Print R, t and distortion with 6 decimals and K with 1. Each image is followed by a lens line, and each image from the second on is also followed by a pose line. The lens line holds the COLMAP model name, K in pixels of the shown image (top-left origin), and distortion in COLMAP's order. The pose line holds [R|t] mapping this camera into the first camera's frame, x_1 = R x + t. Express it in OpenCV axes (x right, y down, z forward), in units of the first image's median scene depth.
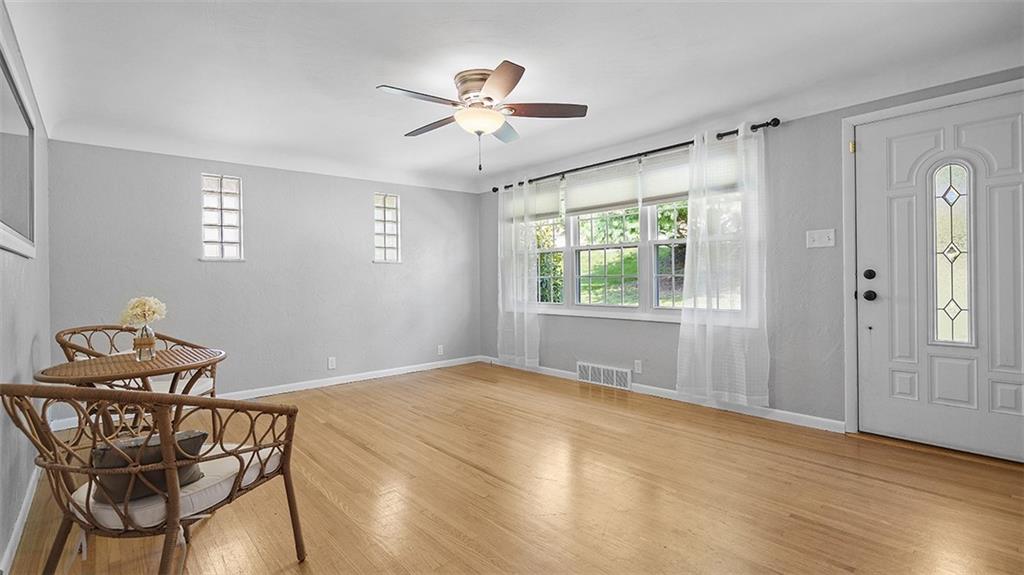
lens RADIAL K [[473.3, 0, 510.4], [0, 473.3, 272.8], [0, 0, 1]] dist [-0.000929, 0.000154]
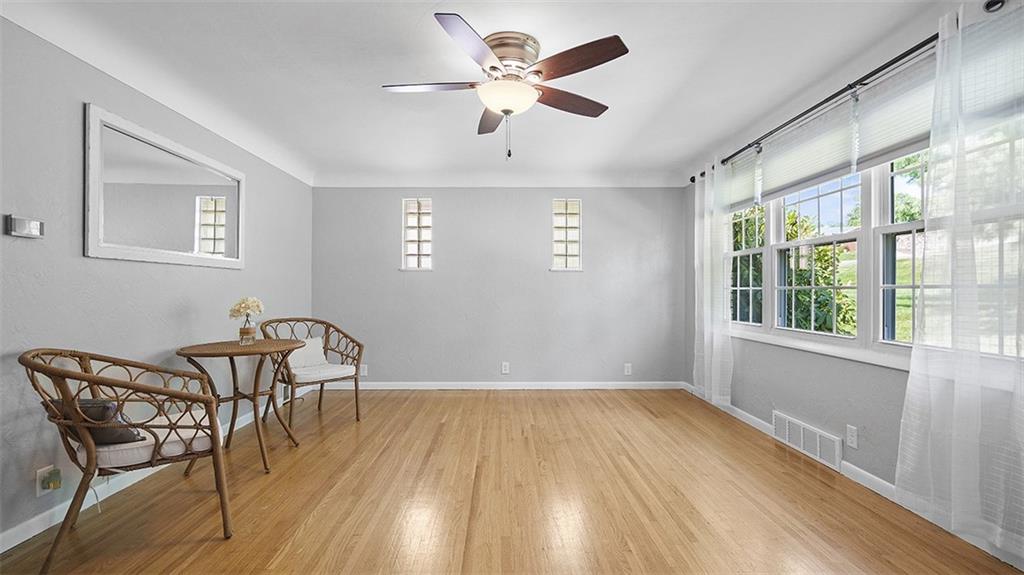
lens RADIAL K [[463.0, 0, 505.5], [0, 463.0, 289.2], [0, 0, 1]] dist [-0.000334, 0.000300]
pose [[0.756728, 0.015249, -0.653552, 0.328891], [-0.005652, 0.999843, 0.016785, 0.001084], [0.653705, -0.009008, 0.756695, 0.264573]]
